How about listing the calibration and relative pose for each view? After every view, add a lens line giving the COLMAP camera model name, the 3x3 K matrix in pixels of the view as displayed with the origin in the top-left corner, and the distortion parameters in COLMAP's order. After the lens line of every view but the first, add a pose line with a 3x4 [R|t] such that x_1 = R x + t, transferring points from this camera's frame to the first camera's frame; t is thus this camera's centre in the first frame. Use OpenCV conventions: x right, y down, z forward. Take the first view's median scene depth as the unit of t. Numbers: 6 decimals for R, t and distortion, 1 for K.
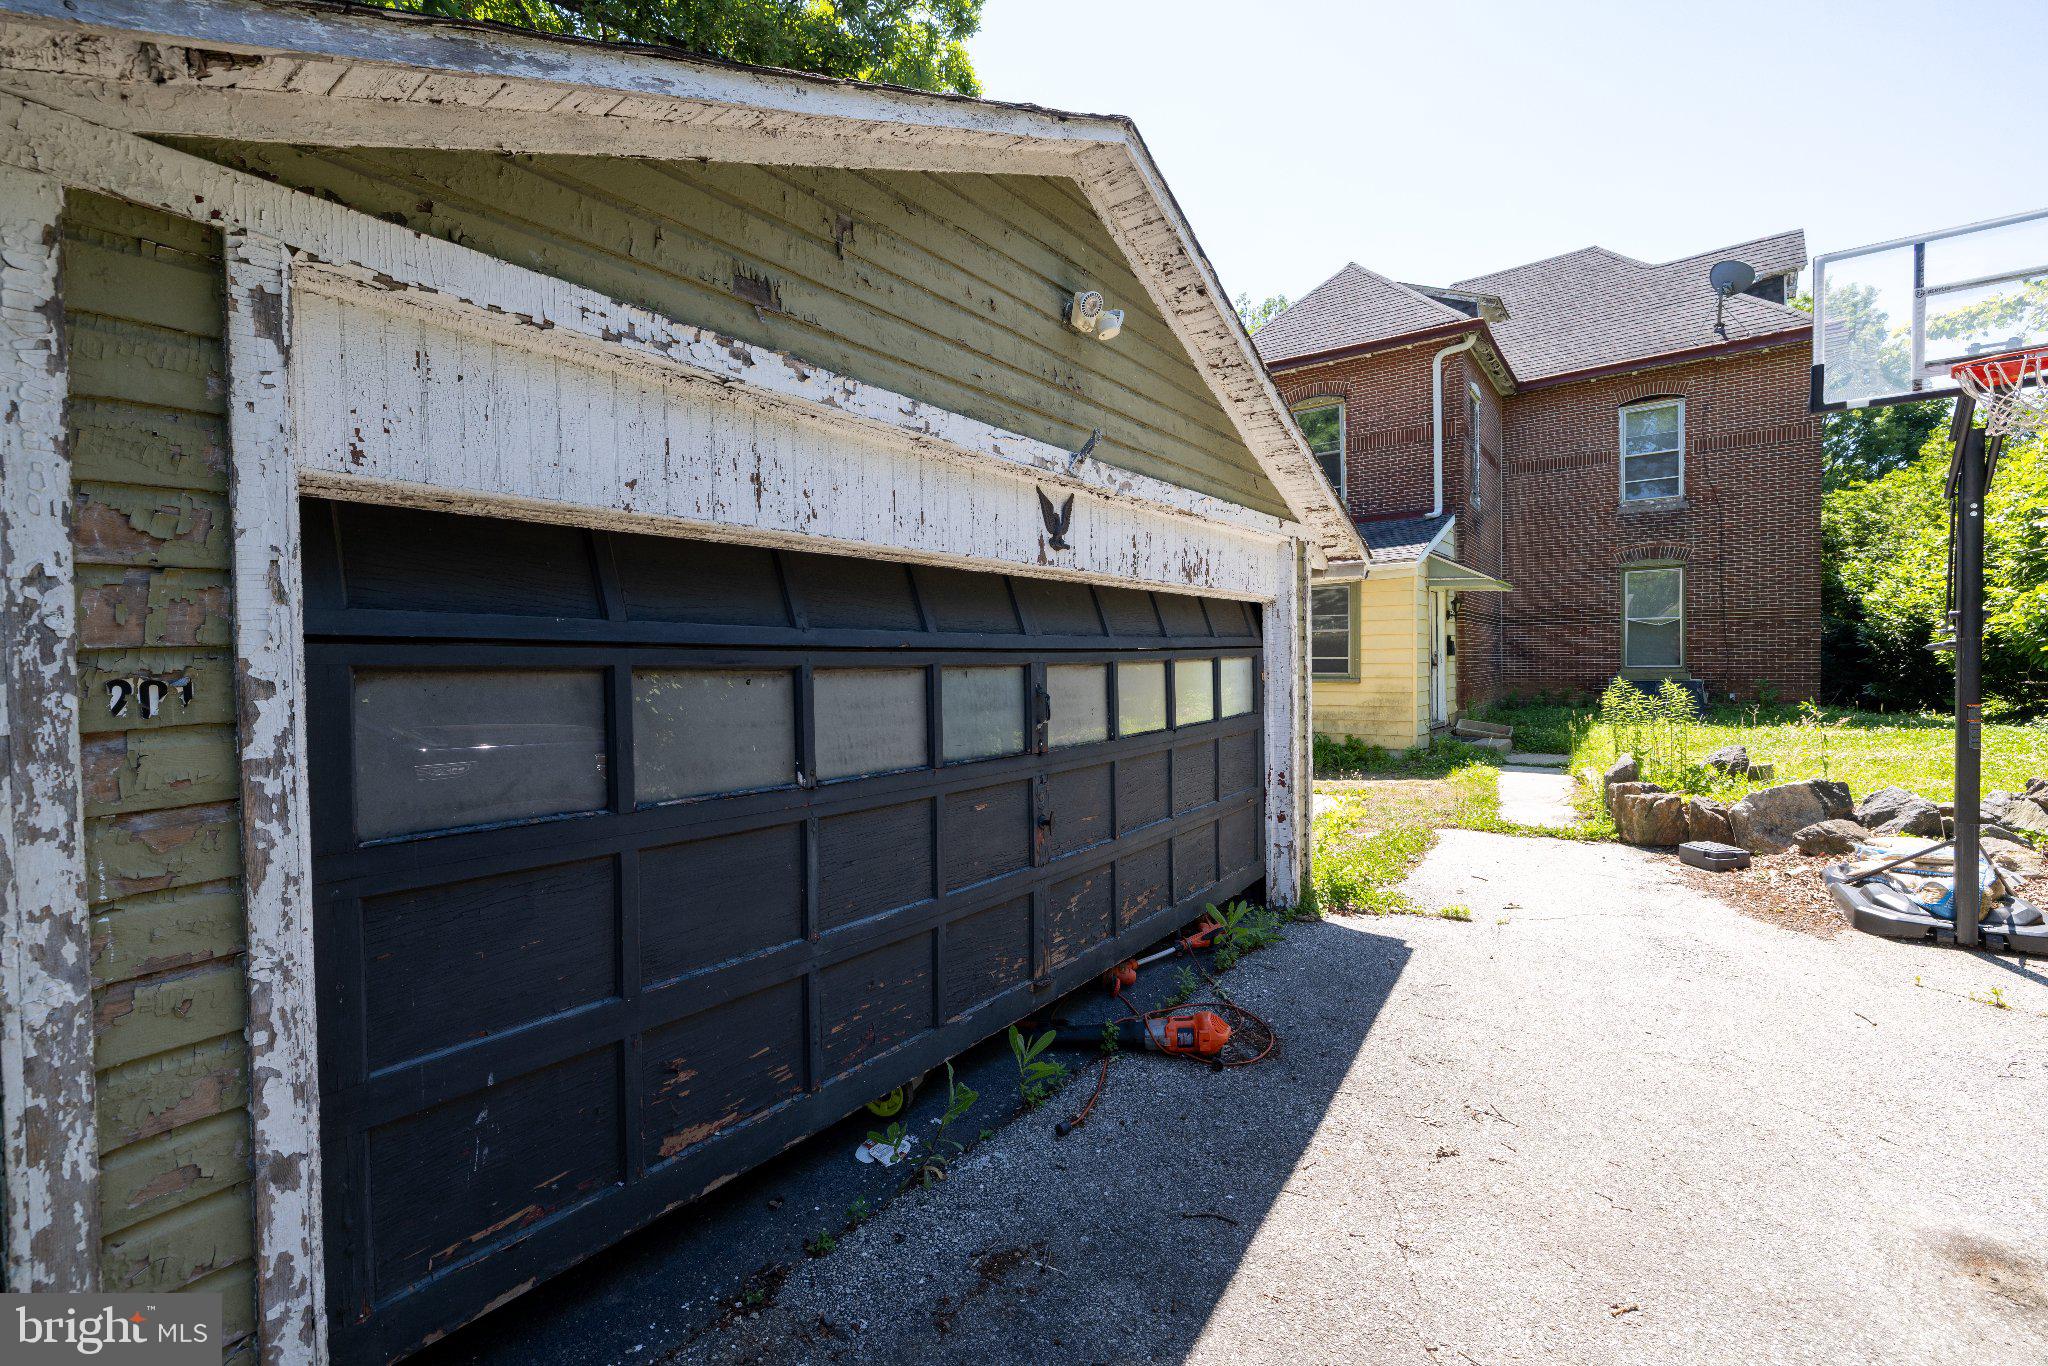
lens RADIAL K [[860.9, 0, 1023.4], [0, 860.9, 678.3], [0, 0, 1]] dist [0.008626, 0.000112]
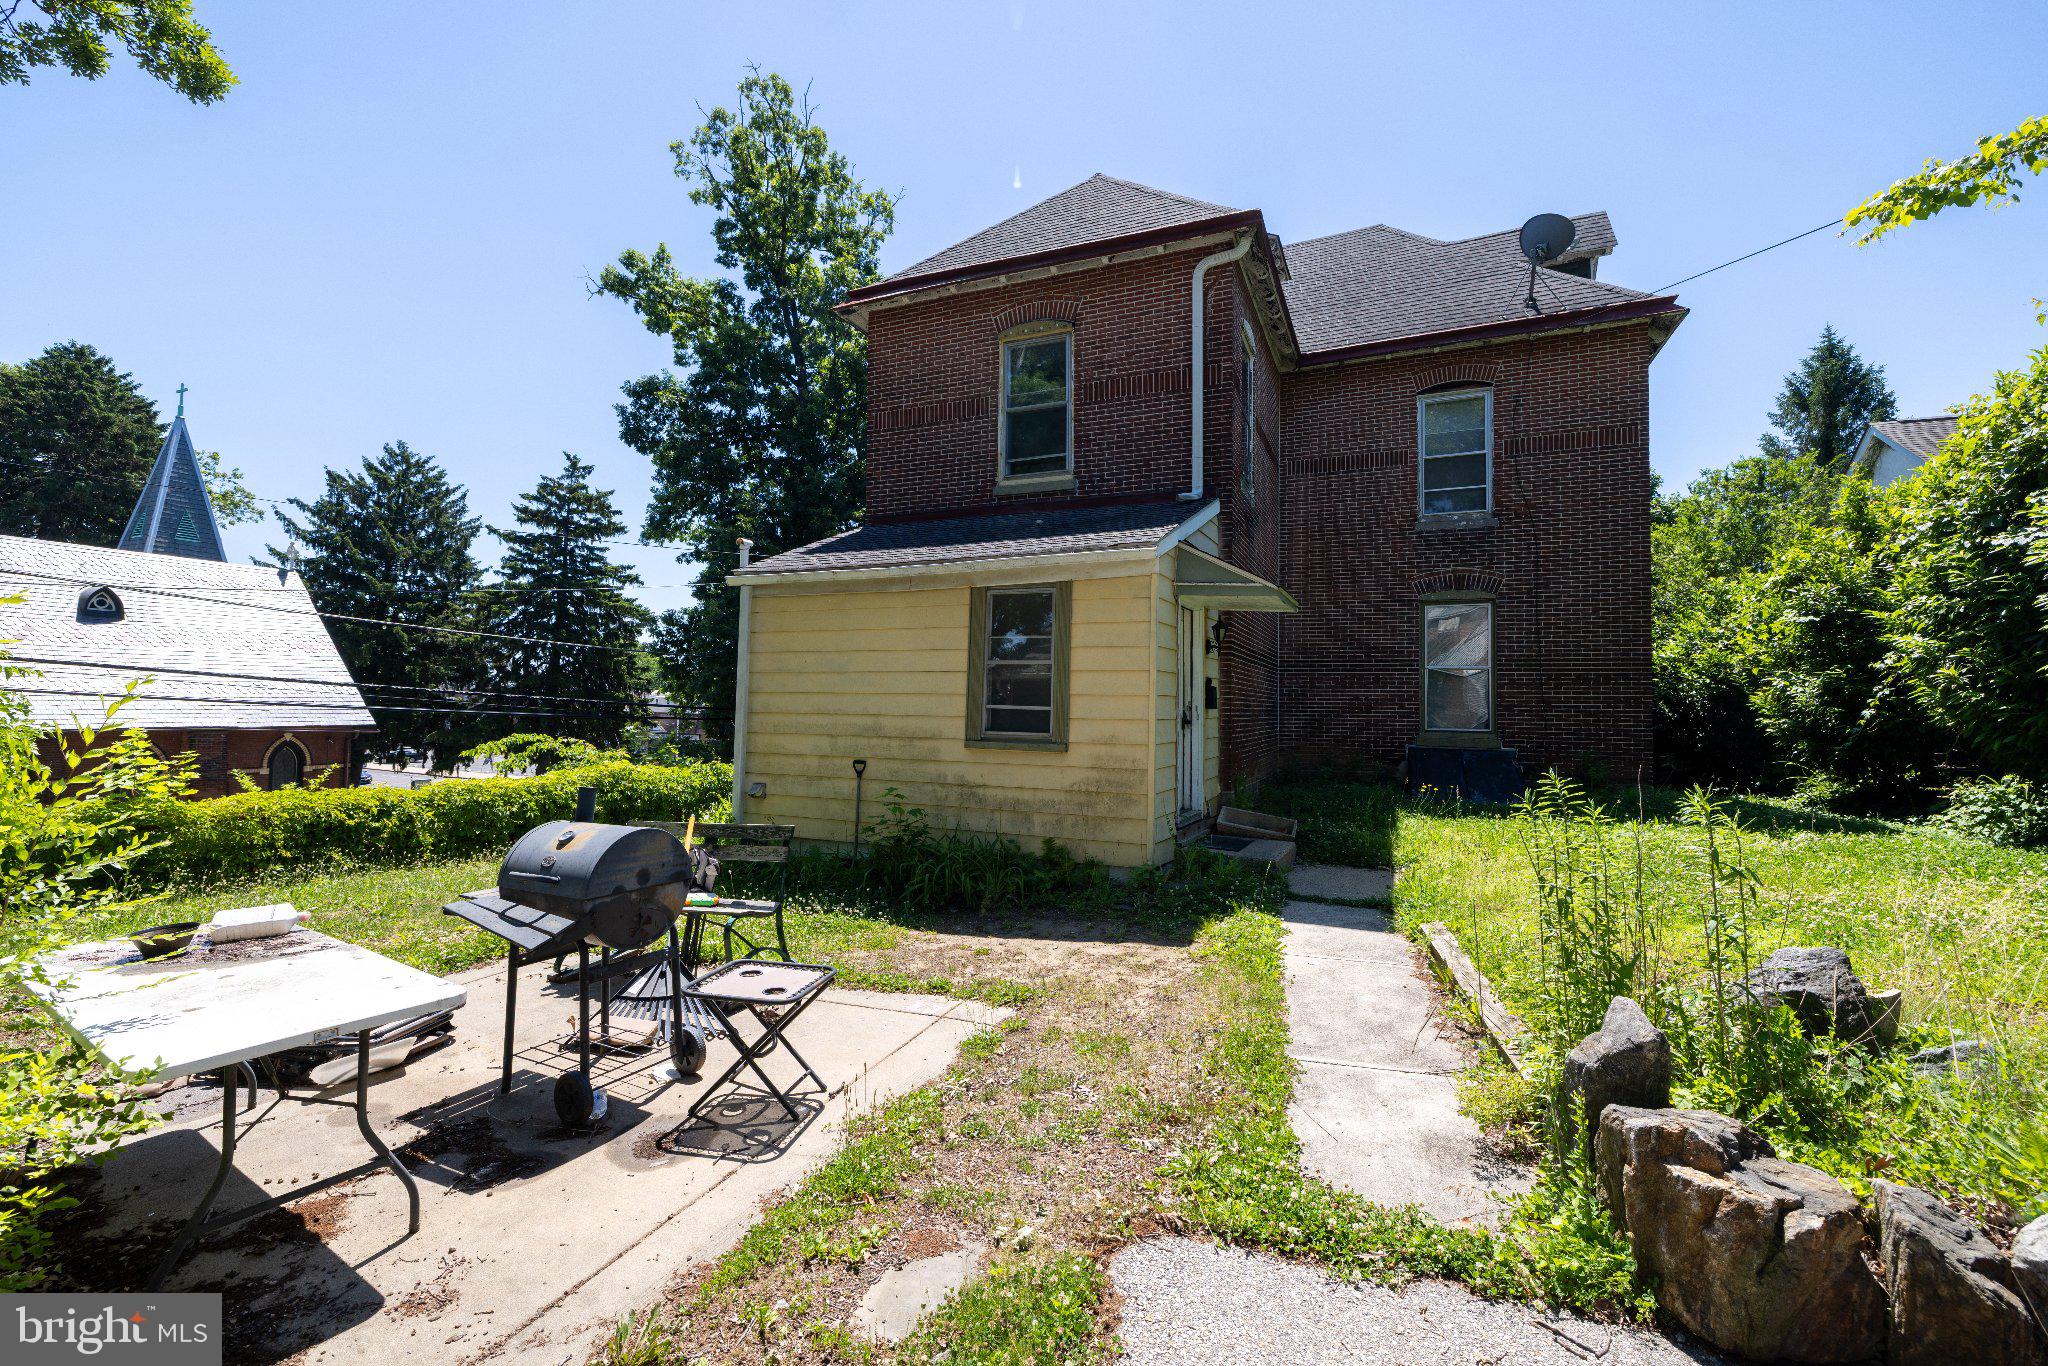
lens RADIAL K [[860.9, 0, 1027.8], [0, 860.9, 680.5], [0, 0, 1]] dist [0.008626, 0.000112]
pose [[0.972743, 0.033572, 0.229443, 0.193468], [-0.022349, 0.998431, -0.051340, -0.010418], [-0.230807, 0.044813, 0.971967, 0.366169]]
